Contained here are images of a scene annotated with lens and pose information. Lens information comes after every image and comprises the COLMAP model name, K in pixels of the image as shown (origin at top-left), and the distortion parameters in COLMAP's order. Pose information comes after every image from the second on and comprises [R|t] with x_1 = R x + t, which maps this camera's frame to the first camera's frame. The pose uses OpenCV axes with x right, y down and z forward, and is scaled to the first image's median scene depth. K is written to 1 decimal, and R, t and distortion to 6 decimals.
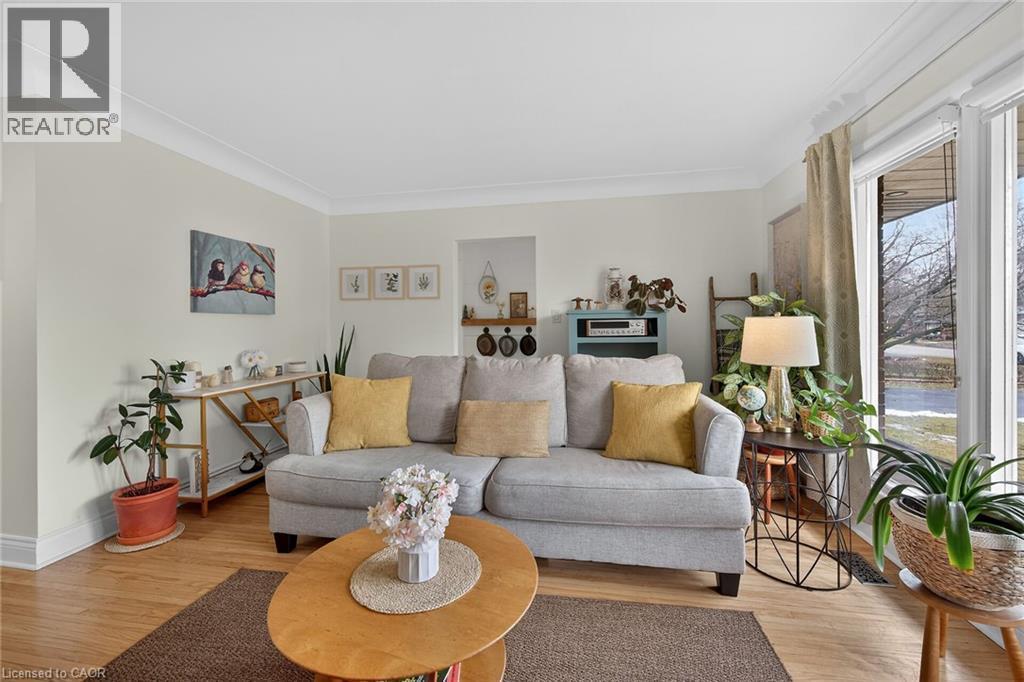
lens RADIAL K [[403.3, 0, 521.3], [0, 403.3, 326.5], [0, 0, 1]] dist [0.003890, -0.000155]
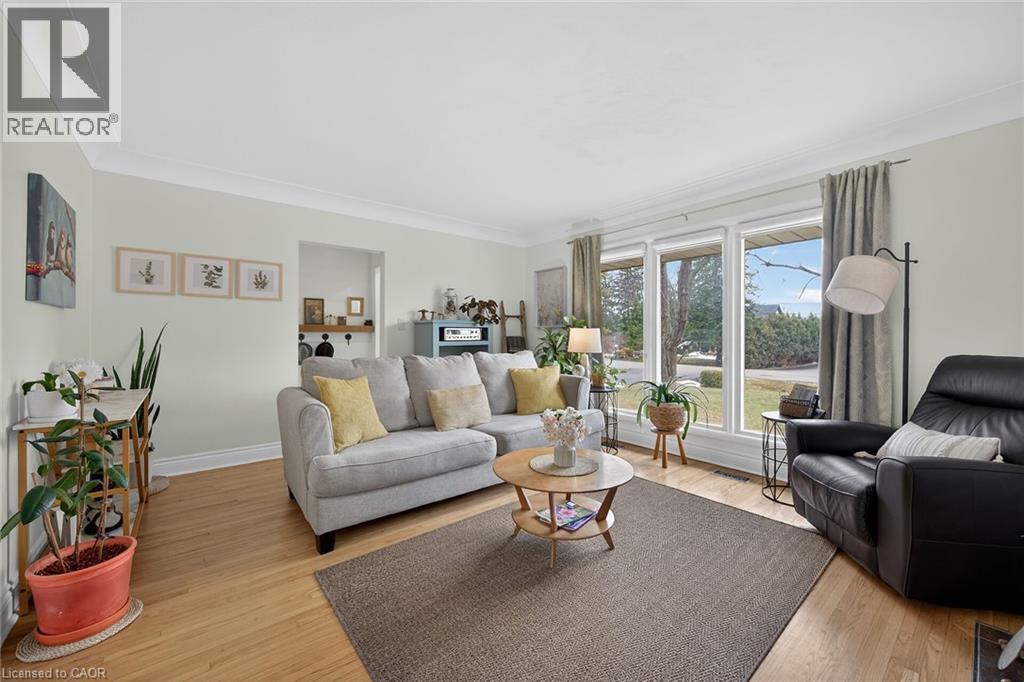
lens RADIAL K [[417.2, 0, 509.4], [0, 417.2, 332.8], [0, 0, 1]] dist [0.001833, -0.000068]
pose [[0.649416, 0.015176, 0.760282, -0.656714], [-0.003936, 0.999855, -0.016596, 0.019370], [-0.760423, 0.007785, 0.649382, -0.009183]]
